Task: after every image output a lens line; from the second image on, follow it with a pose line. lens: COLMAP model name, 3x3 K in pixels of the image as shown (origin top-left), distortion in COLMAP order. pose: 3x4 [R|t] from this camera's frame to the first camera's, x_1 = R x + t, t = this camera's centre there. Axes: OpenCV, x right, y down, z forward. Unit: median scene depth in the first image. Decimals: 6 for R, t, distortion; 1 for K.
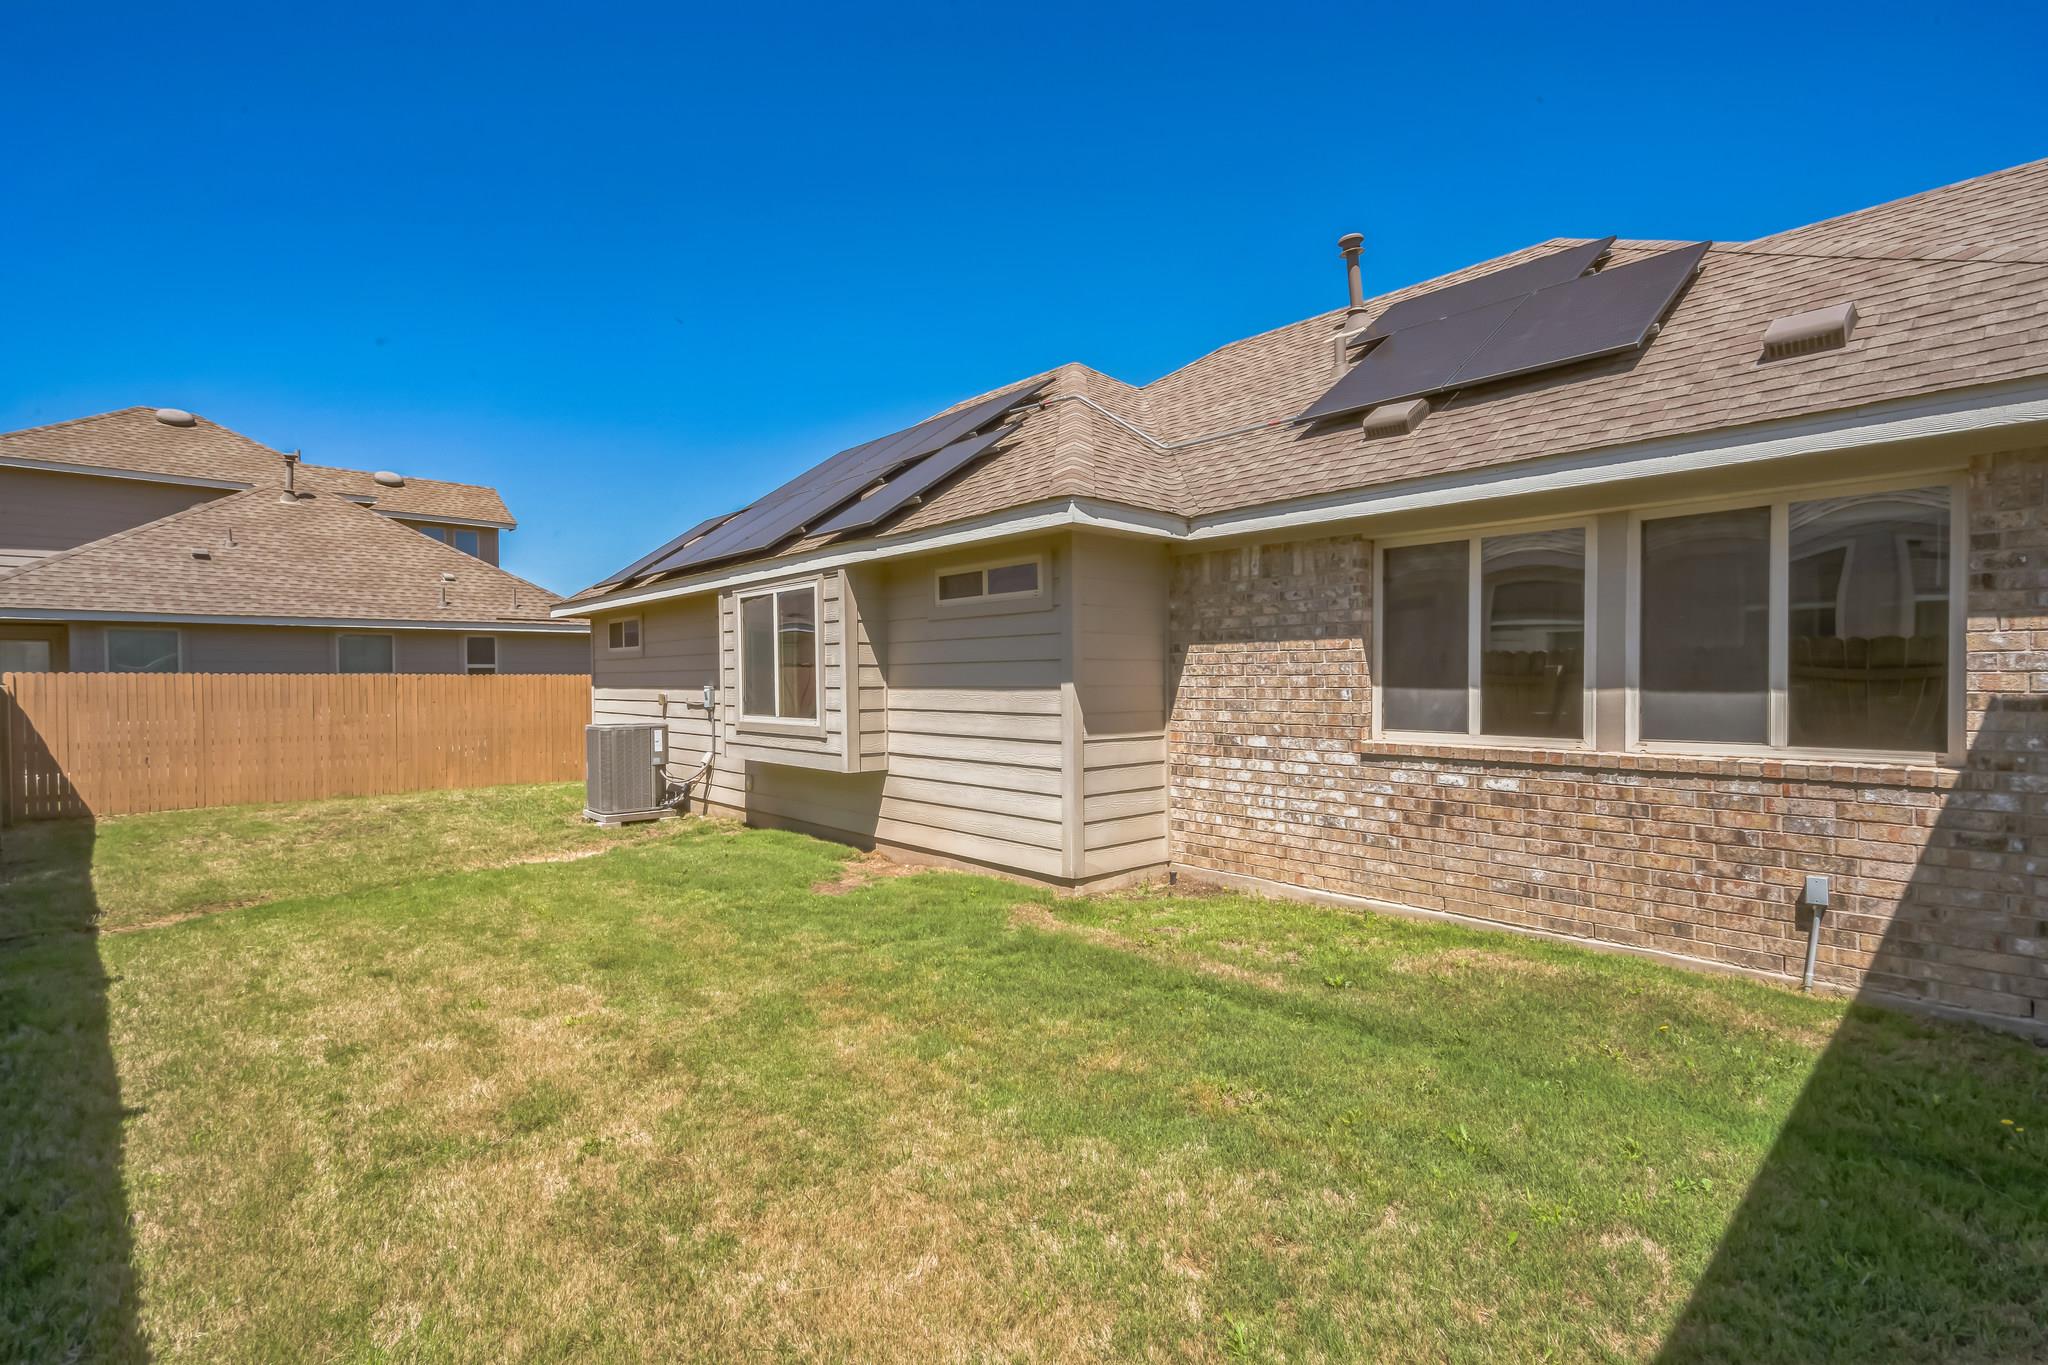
lens RADIAL K [[930.3, 0, 1019.2], [0, 930.3, 688.6], [0, 0, 1]] dist [-0.007497, 0.004199]
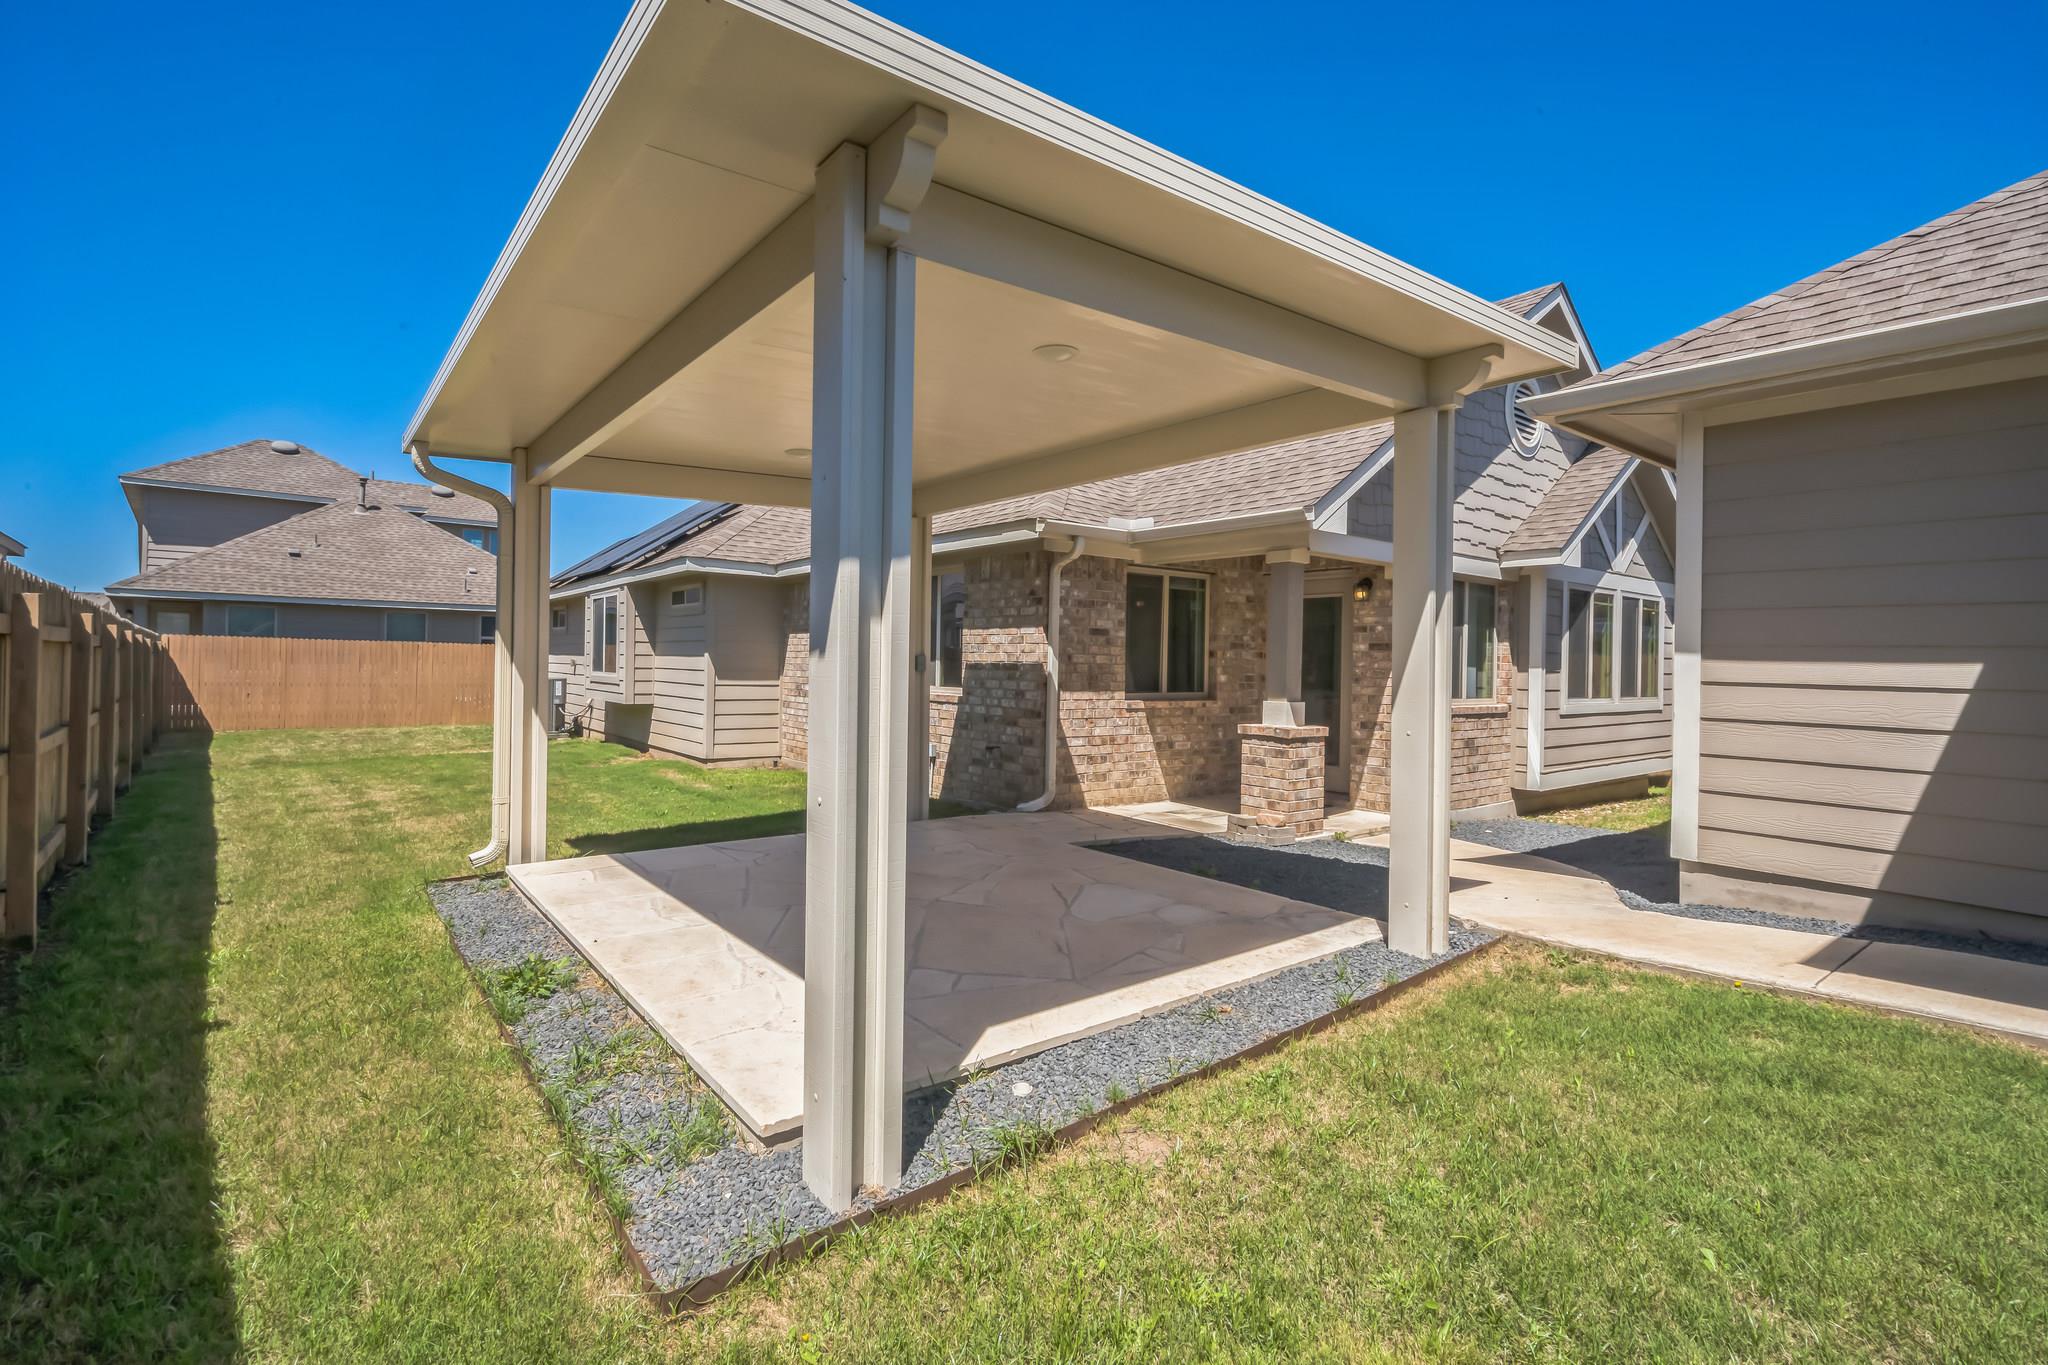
lens RADIAL K [[930.3, 0, 1032.6], [0, 930.3, 656.1], [0, 0, 1]] dist [-0.007497, 0.004199]
pose [[0.997465, 0.025438, -0.066453, 0.822240], [-0.026825, 0.999439, -0.020069, 0.020151], [0.065905, 0.021801, 0.997588, -0.804285]]
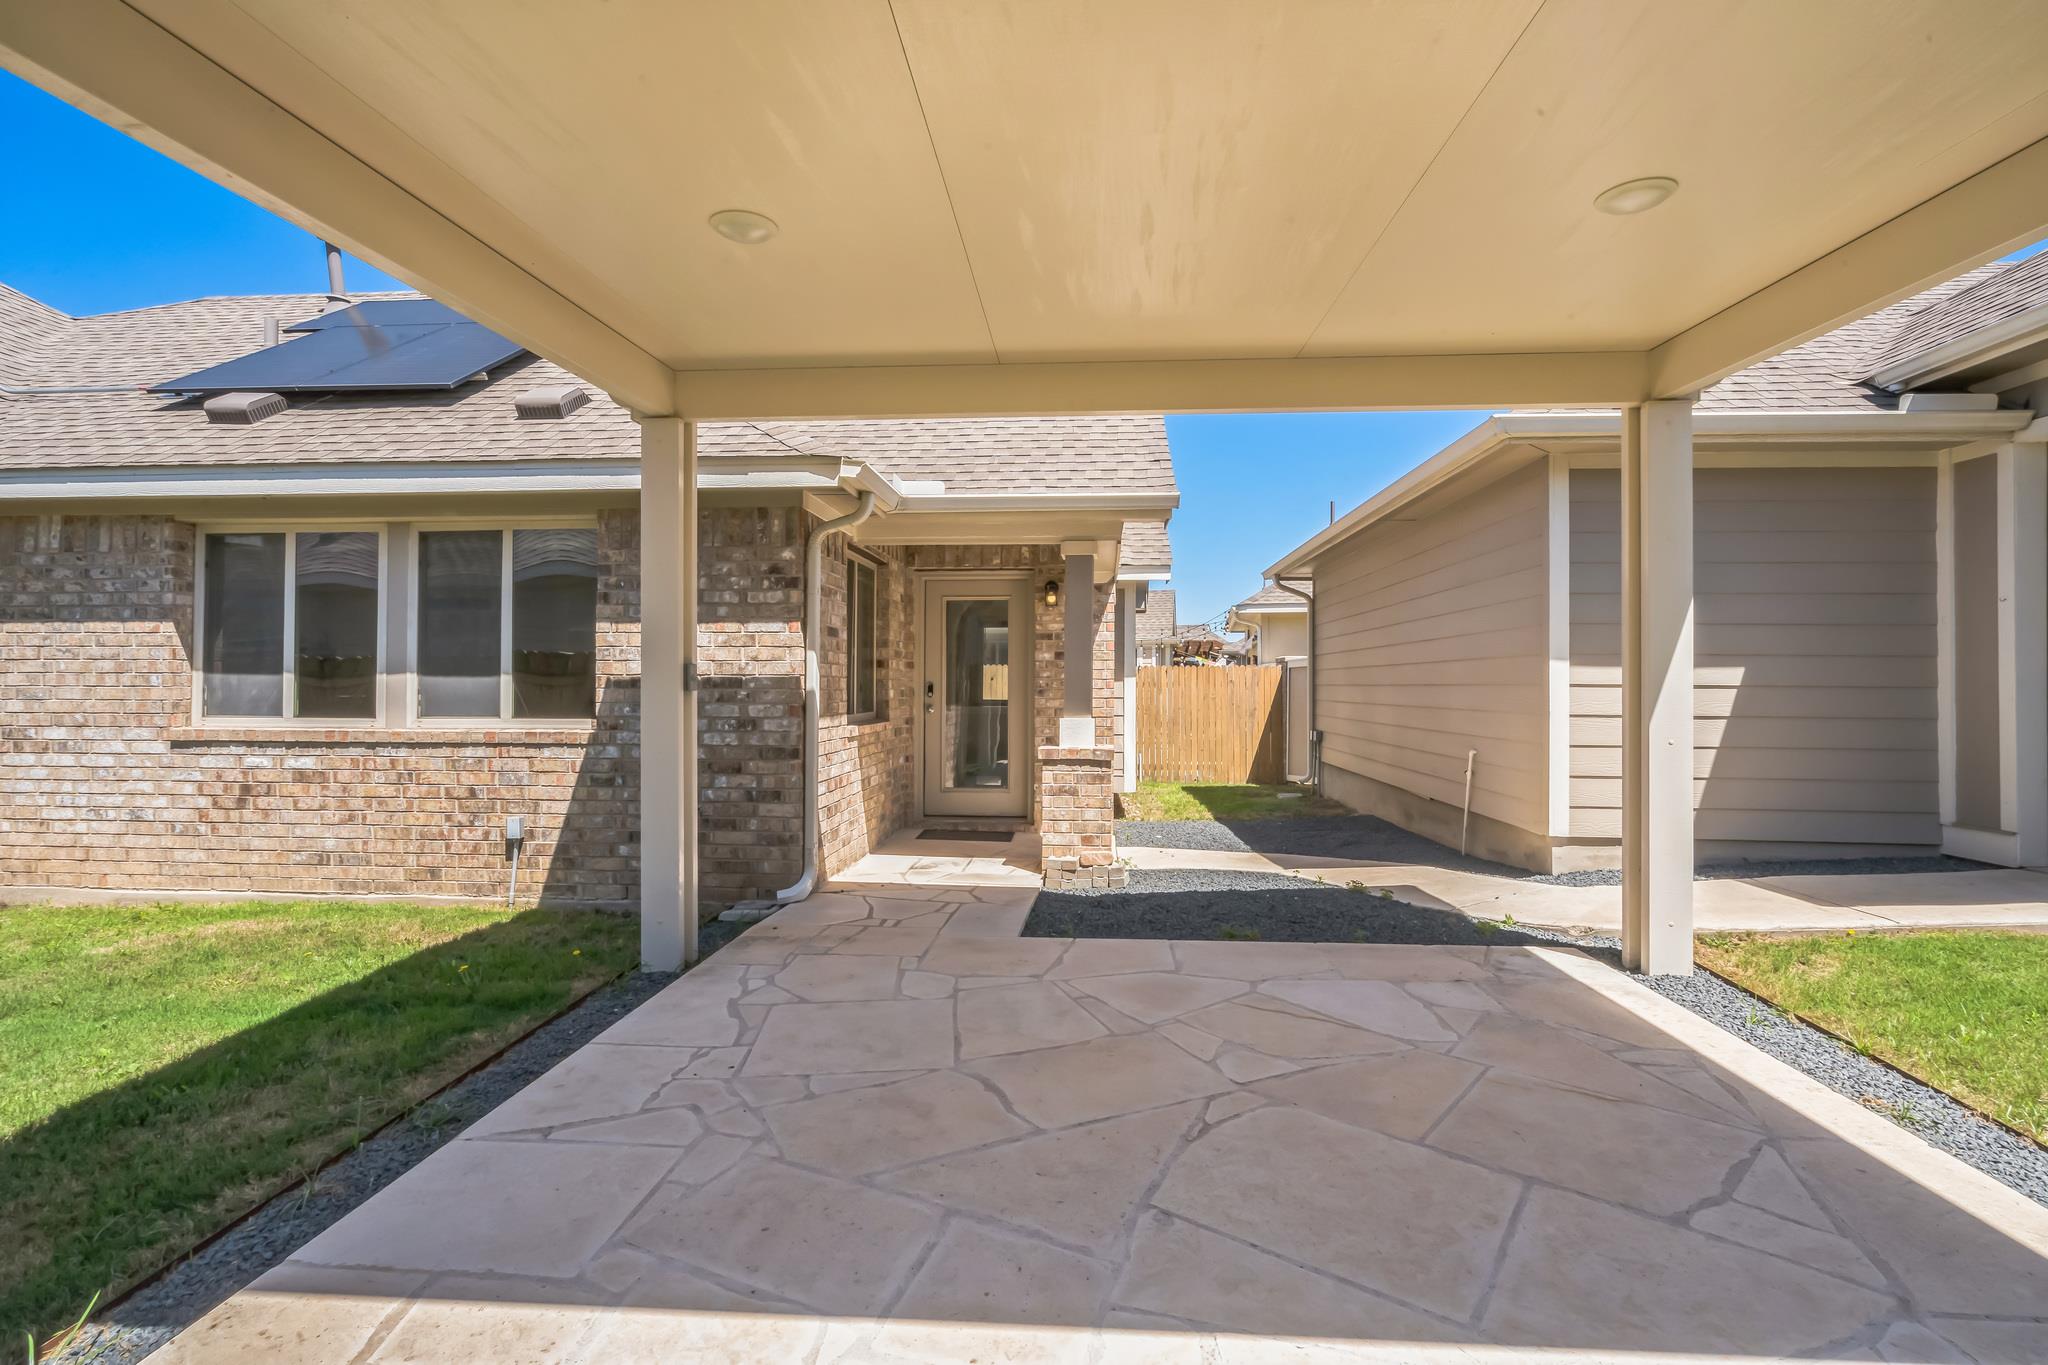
lens RADIAL K [[930.3, 0, 1031.1], [0, 930.3, 676.8], [0, 0, 1]] dist [-0.007497, 0.004199]
pose [[0.723156, 0.015794, 0.690504, 0.317905], [0.001137, 0.999710, -0.024057, 0.024992], [-0.690684, 0.018182, 0.722928, -0.293801]]
